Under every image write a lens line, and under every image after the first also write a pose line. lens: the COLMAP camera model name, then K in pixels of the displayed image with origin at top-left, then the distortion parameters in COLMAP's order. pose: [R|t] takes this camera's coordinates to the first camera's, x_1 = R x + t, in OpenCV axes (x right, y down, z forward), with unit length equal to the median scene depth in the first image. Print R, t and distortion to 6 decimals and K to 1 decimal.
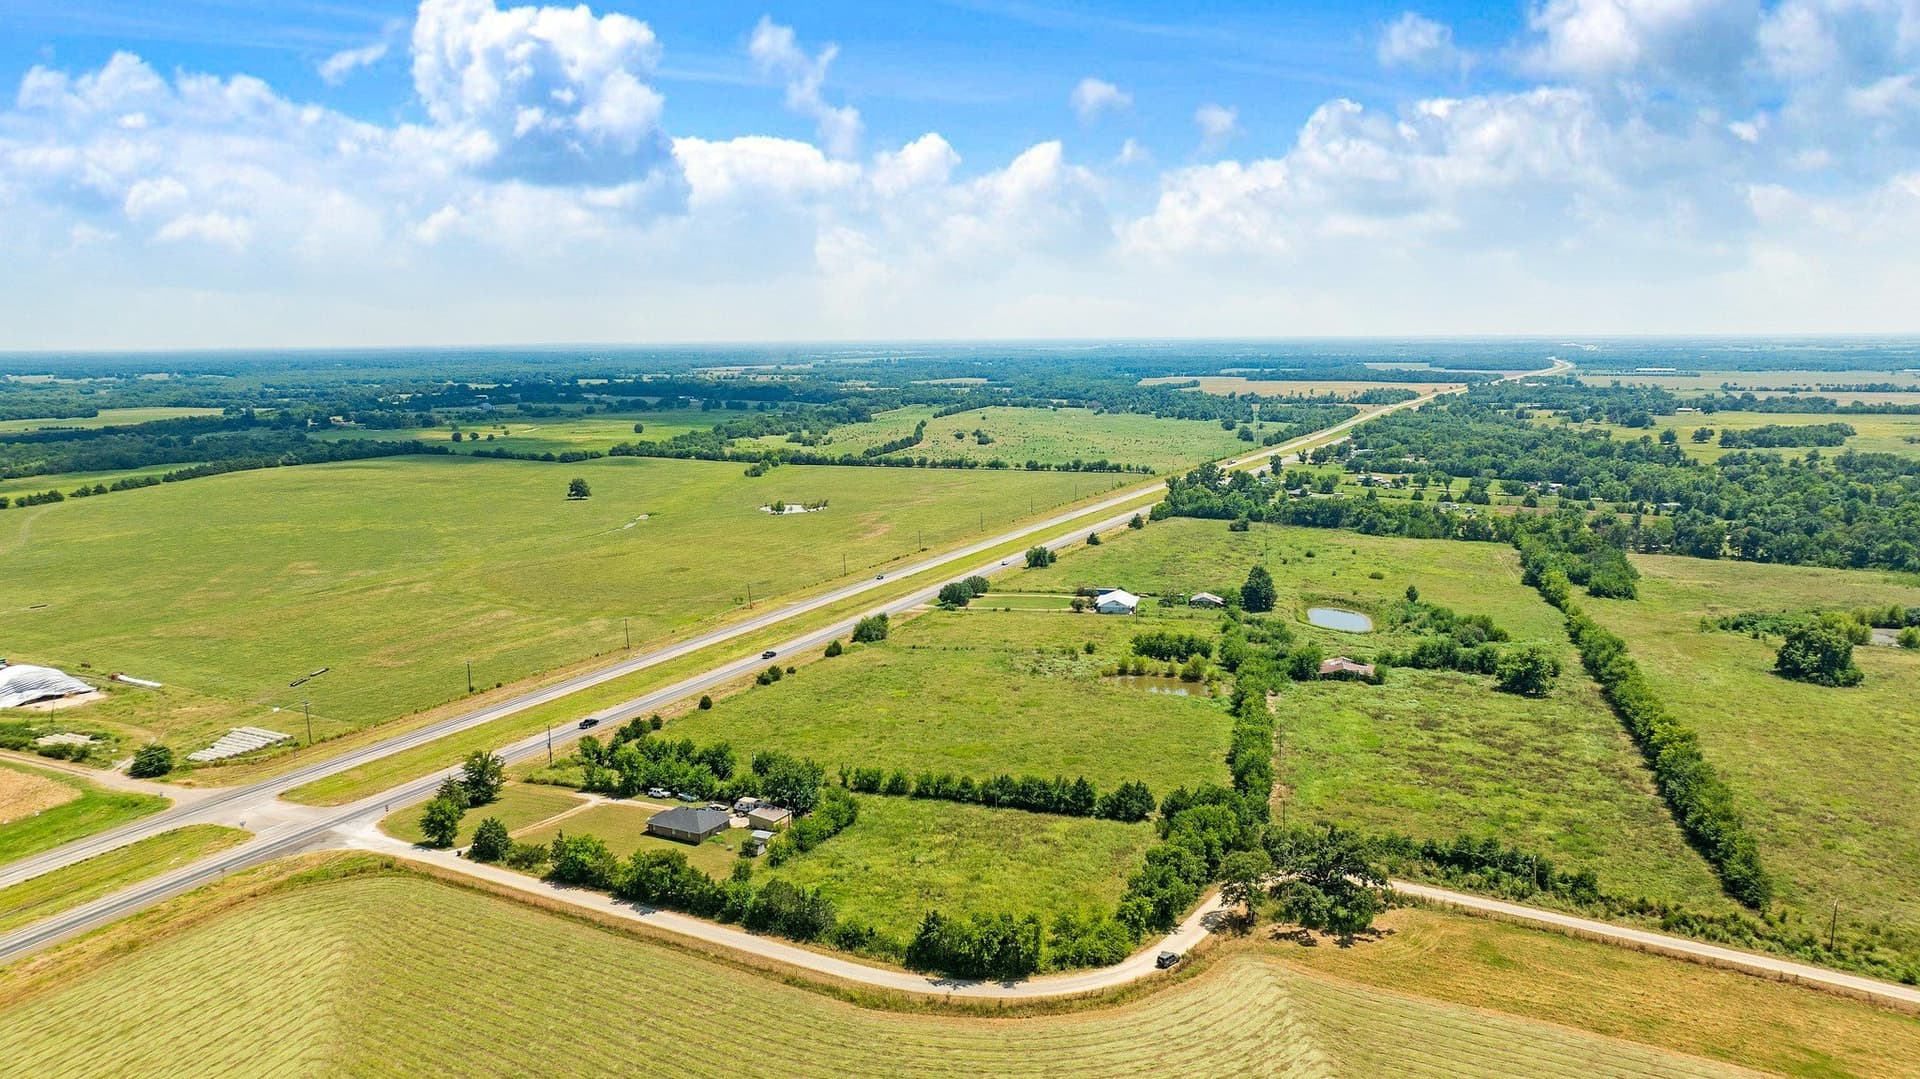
lens RADIAL K [[1377.4, 0, 973.2], [0, 1377.4, 536.9], [0, 0, 1]] dist [-0.032212, 0.031140]
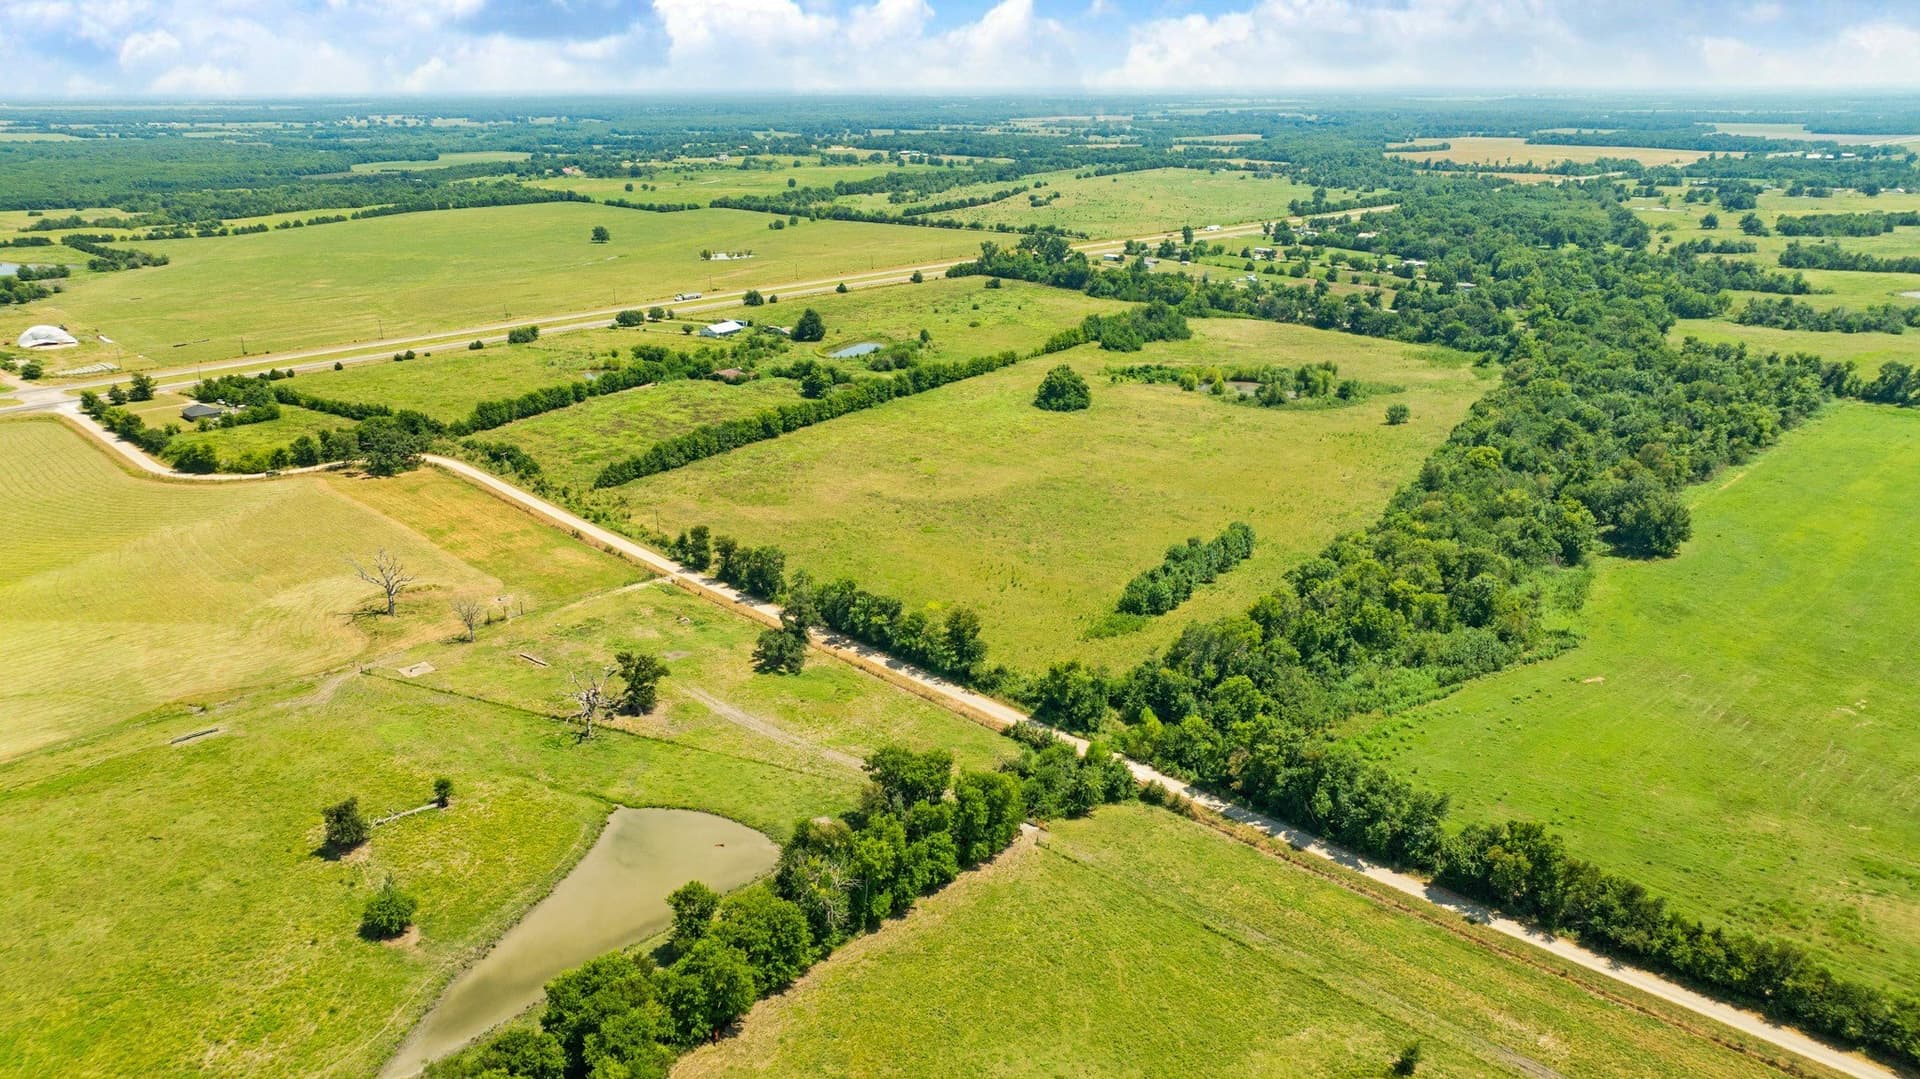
lens RADIAL K [[1377.4, 0, 973.5], [0, 1377.4, 538.8], [0, 0, 1]] dist [-0.032212, 0.031140]
pose [[0.957551, 0.096234, -0.271726, 0.864235], [-0.046520, 0.981862, 0.183800, -0.015428], [0.284486, -0.163357, 0.944660, -0.344601]]
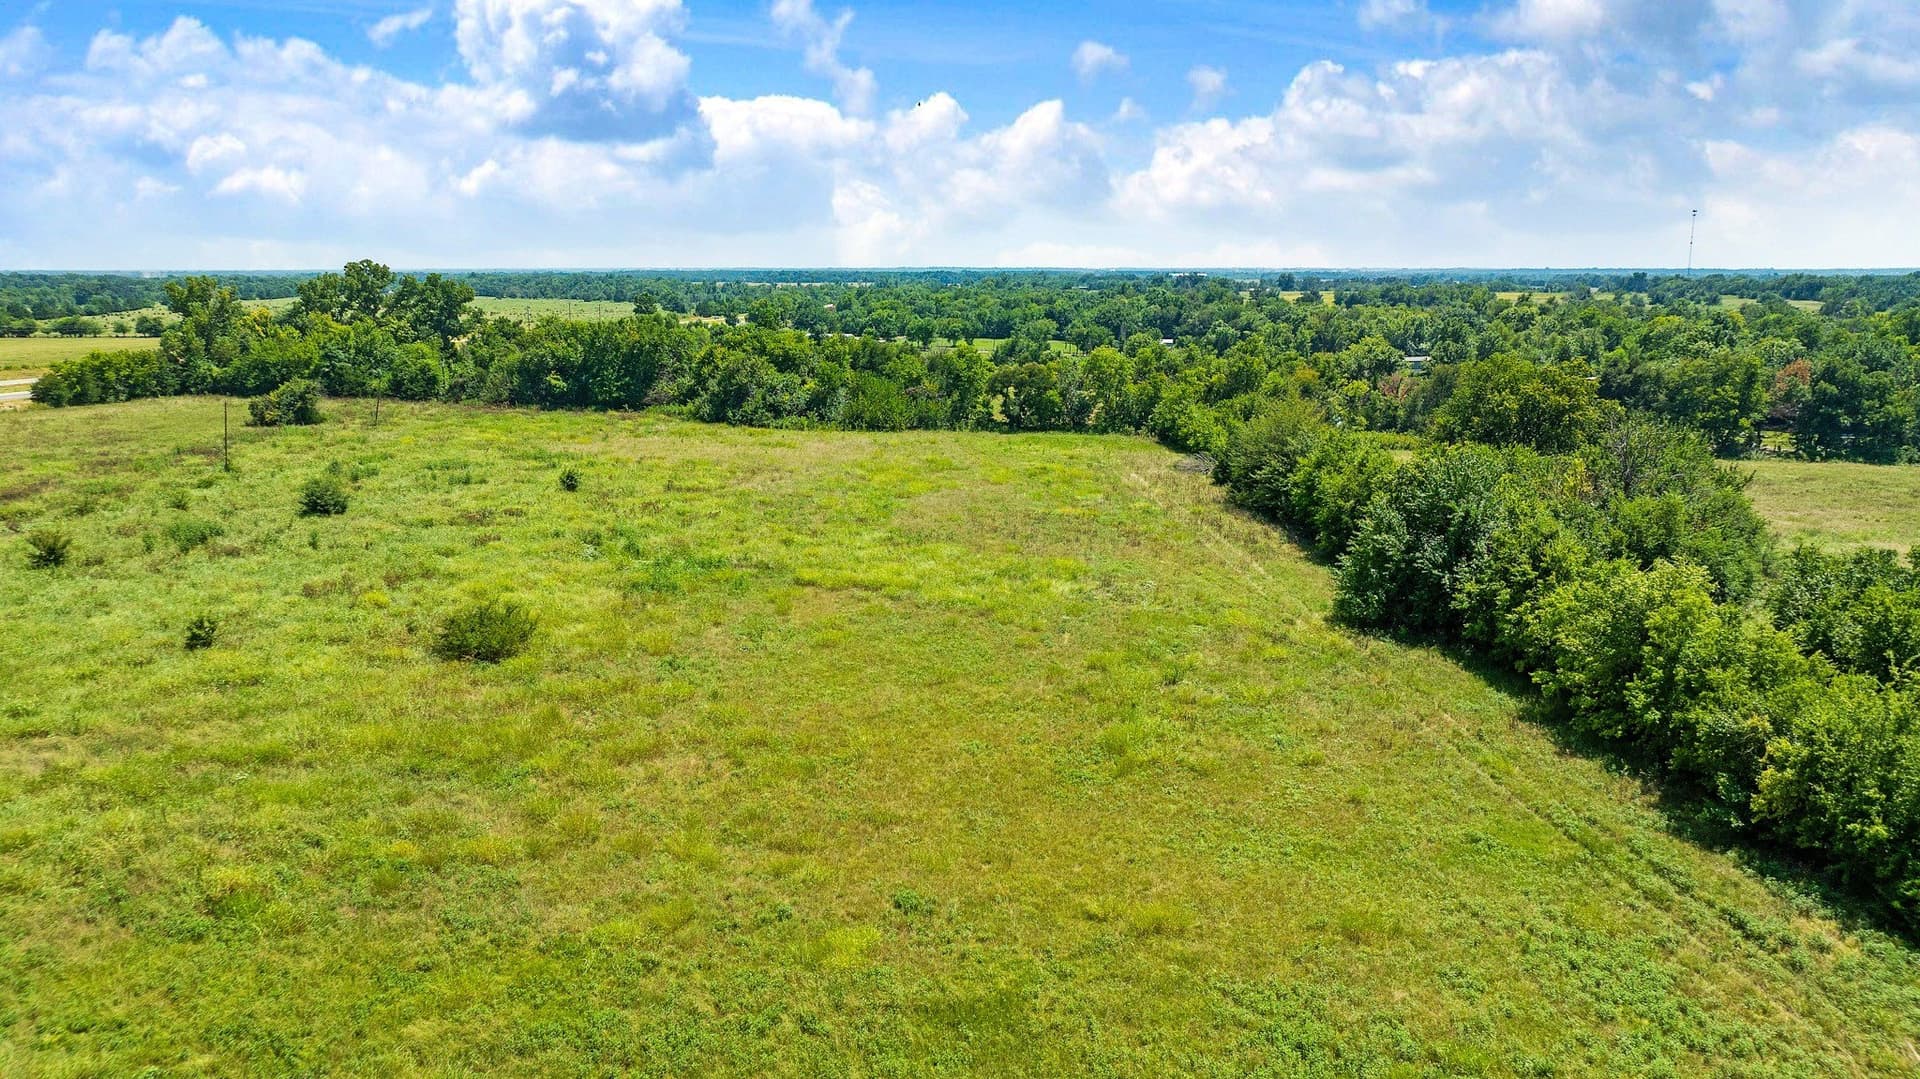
lens RADIAL K [[1377.4, 0, 966.3], [0, 1377.4, 549.2], [0, 0, 1]] dist [-0.032212, 0.031140]
pose [[0.949041, -0.055658, 0.310199, 0.386099], [0.037827, 0.997283, 0.063209, 0.014709], [-0.312874, -0.048254, 0.948568, 1.090981]]
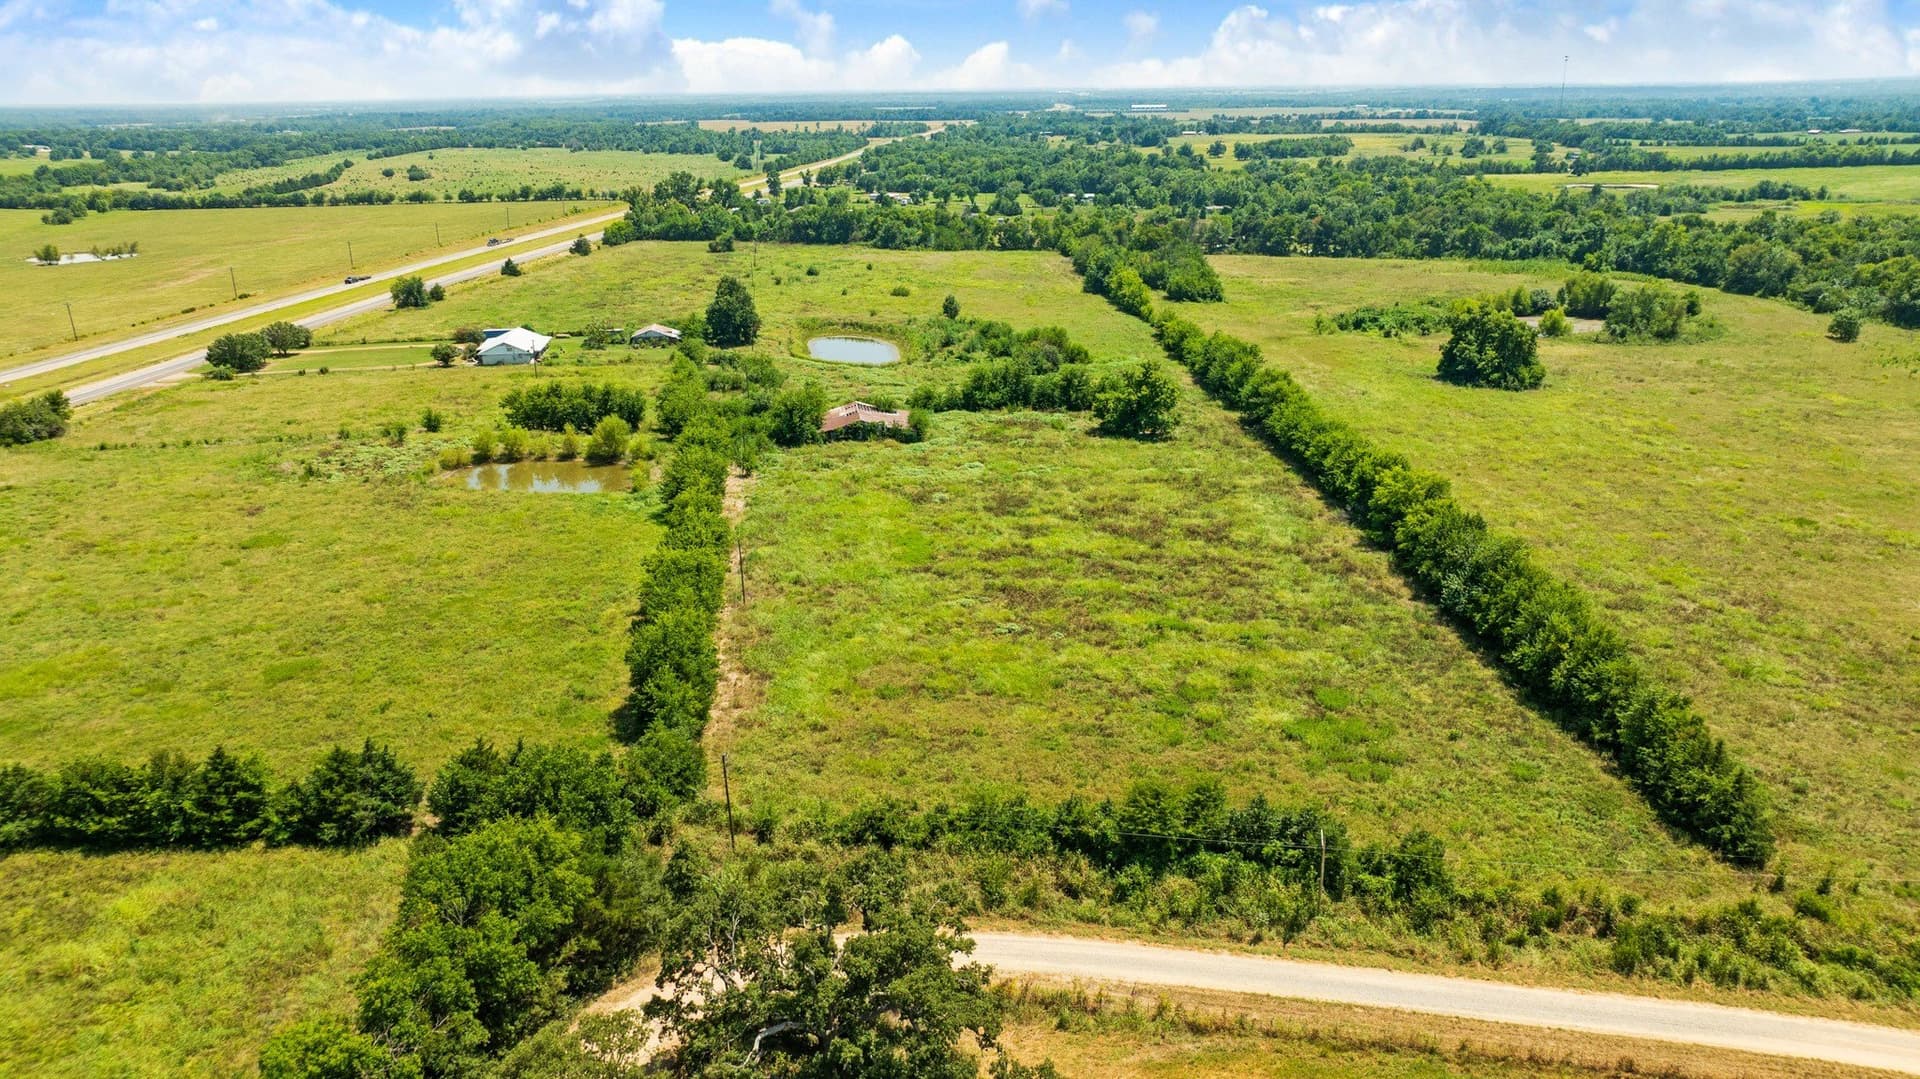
lens RADIAL K [[1377.4, 0, 966.3], [0, 1377.4, 526.1], [0, 0, 1]] dist [-0.032212, 0.031140]
pose [[0.942488, -0.106999, 0.316650, 0.104559], [0.054601, 0.983936, 0.169965, 0.036929], [-0.329750, -0.142901, 0.933191, 0.368597]]
